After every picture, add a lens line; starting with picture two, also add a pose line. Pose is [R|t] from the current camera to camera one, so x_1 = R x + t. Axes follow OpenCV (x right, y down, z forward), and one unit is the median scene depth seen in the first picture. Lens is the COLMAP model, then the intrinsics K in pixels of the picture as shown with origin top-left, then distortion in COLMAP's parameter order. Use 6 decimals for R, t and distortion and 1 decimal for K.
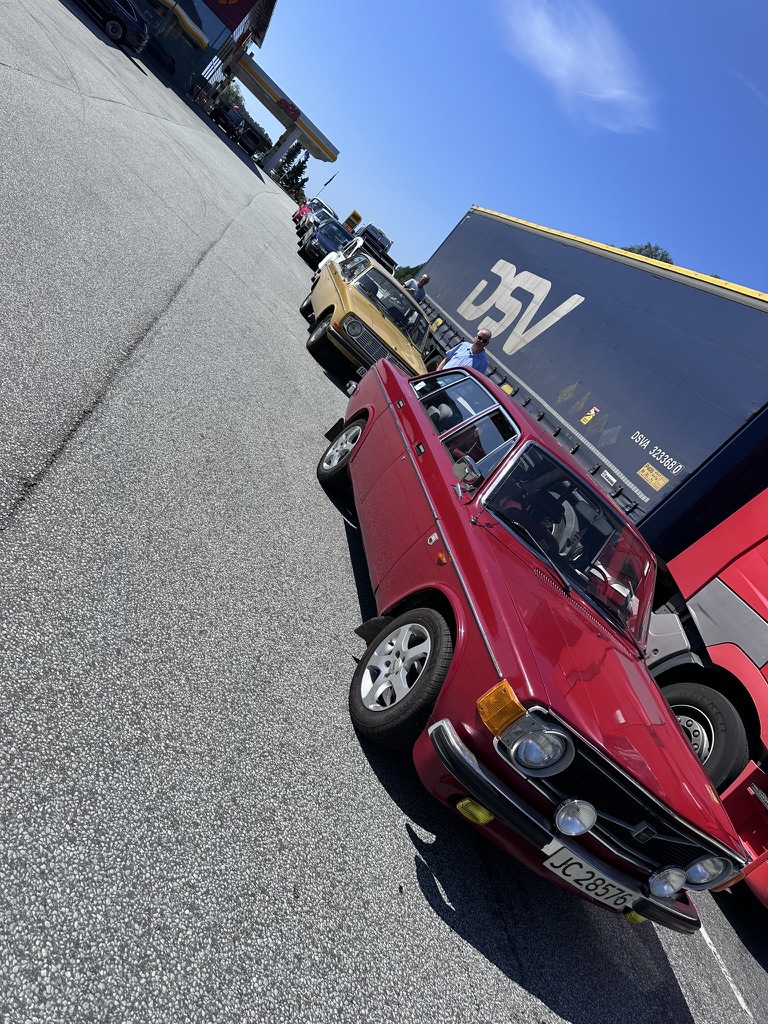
lens RADIAL K [[716.3, 0, 384.0], [0, 716.3, 512.0], [0, 0, 1]] dist [0.079136, -0.087236]
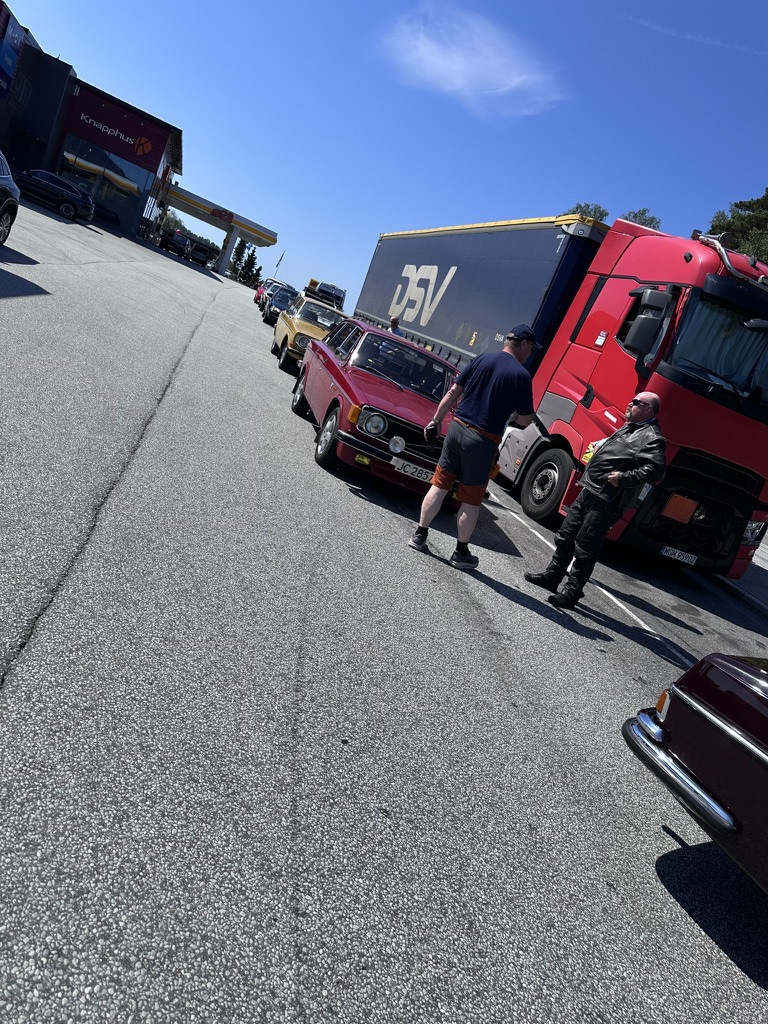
lens RADIAL K [[716.3, 0, 384.0], [0, 716.3, 512.0], [0, 0, 1]] dist [0.079136, -0.087236]
pose [[0.938248, -0.340745, -0.059863, 0.057436], [0.336504, 0.939014, -0.070830, 0.159141], [0.080347, 0.046312, 0.995691, -0.296628]]
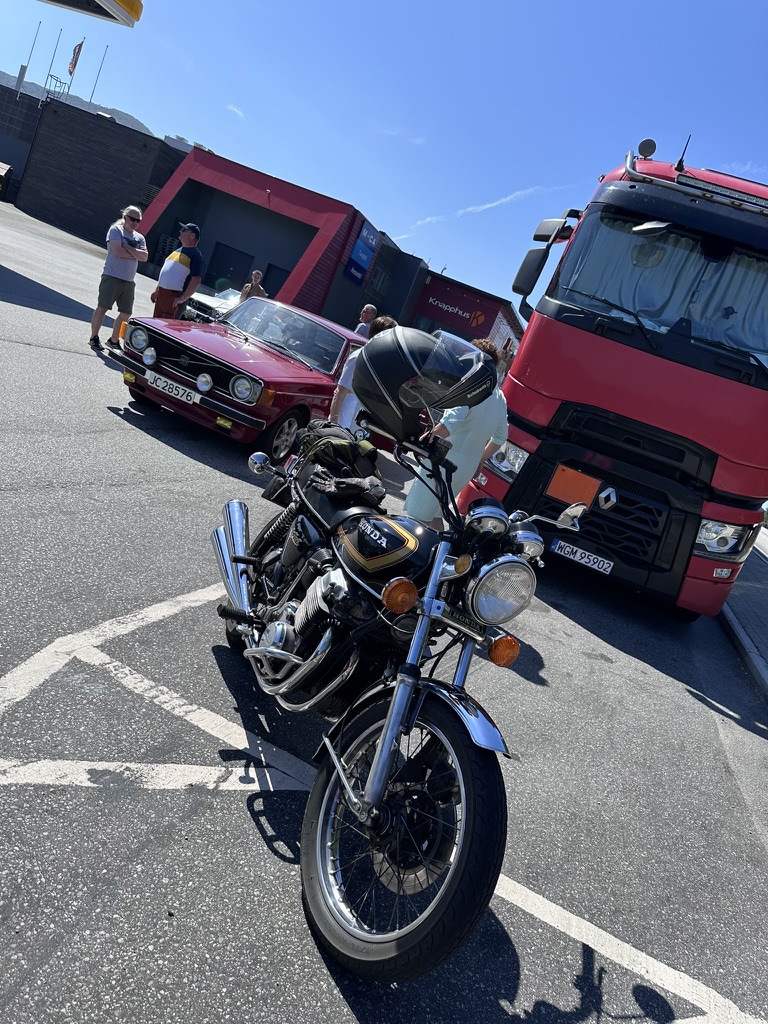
lens RADIAL K [[720.3, 0, 394.3], [0, 720.3, 522.3], [0, 0, 1]] dist [0.025294, -0.028458]
pose [[0.839780, -0.305786, -0.448625, 0.369981], [0.113613, 0.906989, -0.405540, 0.395740], [0.530906, 0.289595, 0.796413, -0.066635]]
